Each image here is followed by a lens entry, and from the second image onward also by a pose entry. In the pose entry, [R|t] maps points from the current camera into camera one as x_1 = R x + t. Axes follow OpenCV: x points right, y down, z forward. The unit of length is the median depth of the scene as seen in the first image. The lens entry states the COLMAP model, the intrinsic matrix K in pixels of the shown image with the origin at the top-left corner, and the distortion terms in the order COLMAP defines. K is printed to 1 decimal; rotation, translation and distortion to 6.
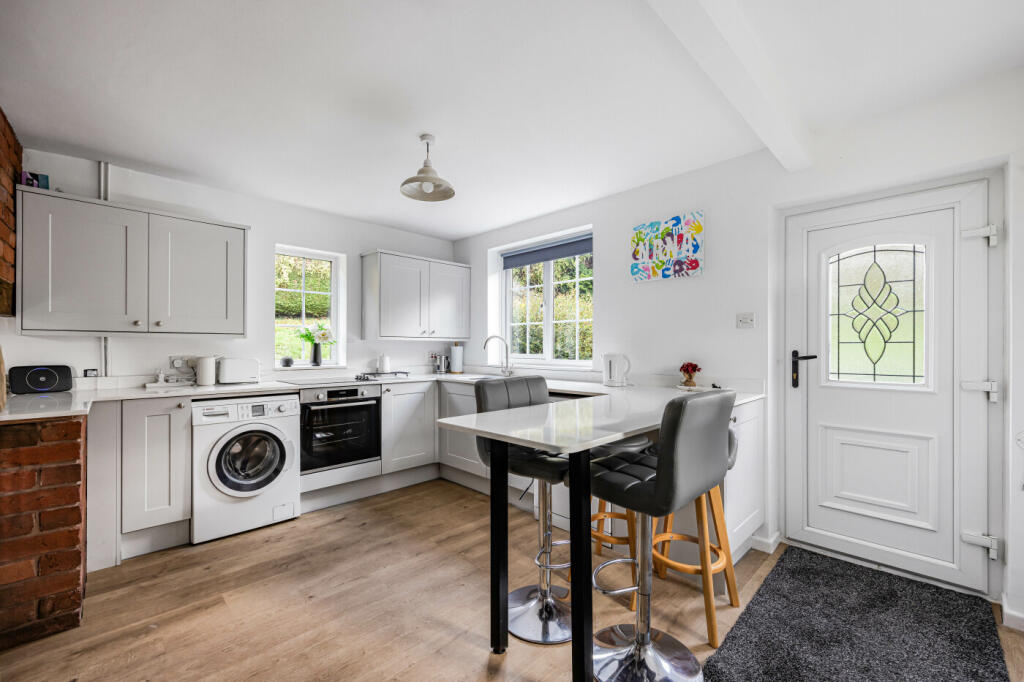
lens RADIAL K [[413.5, 0, 511.8], [0, 413.5, 347.2], [0, 0, 1]] dist [0.002253, -0.000271]
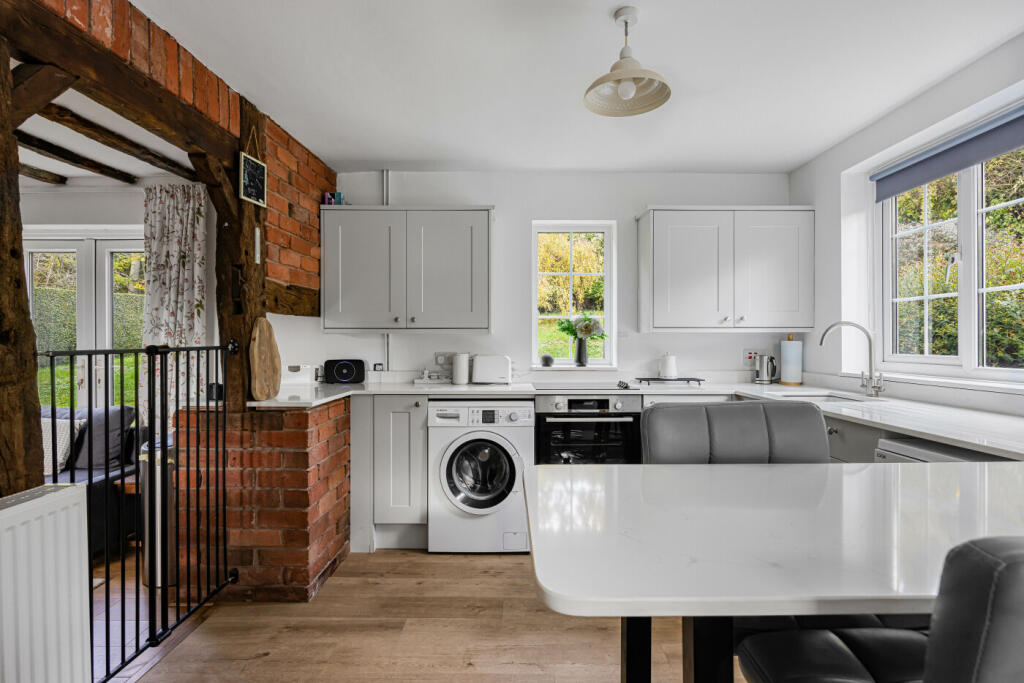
lens RADIAL K [[525.3, 0, 518.7], [0, 525.3, 341.4], [0, 0, 1]] dist [-0.010555, 0.000571]
pose [[0.720263, -0.003143, -0.693694, 0.178948], [0.002598, 0.999995, -0.001833, -0.001677], [0.693696, -0.000482, 0.720268, 0.238418]]
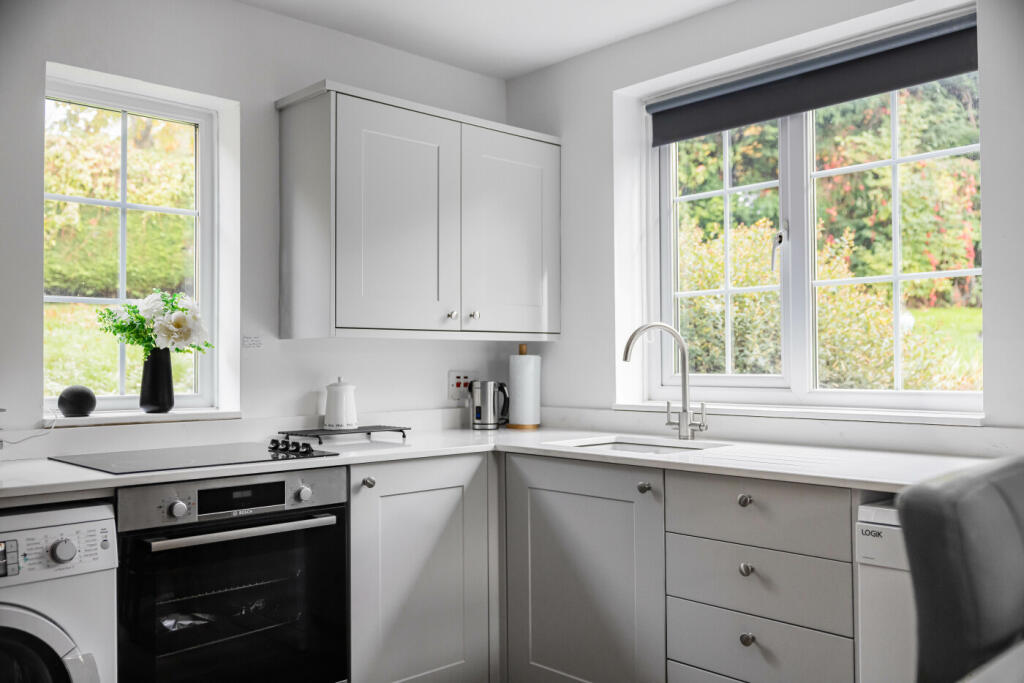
lens RADIAL K [[874.9, 0, 516.6], [0, 874.9, 343.7], [0, 0, 1]] dist [-0.016768, 0.022357]
pose [[0.999557, -0.008337, -0.028560, -0.180643], [0.007743, 0.999752, -0.020876, 0.005443], [0.028727, 0.020645, 0.999374, 0.327089]]
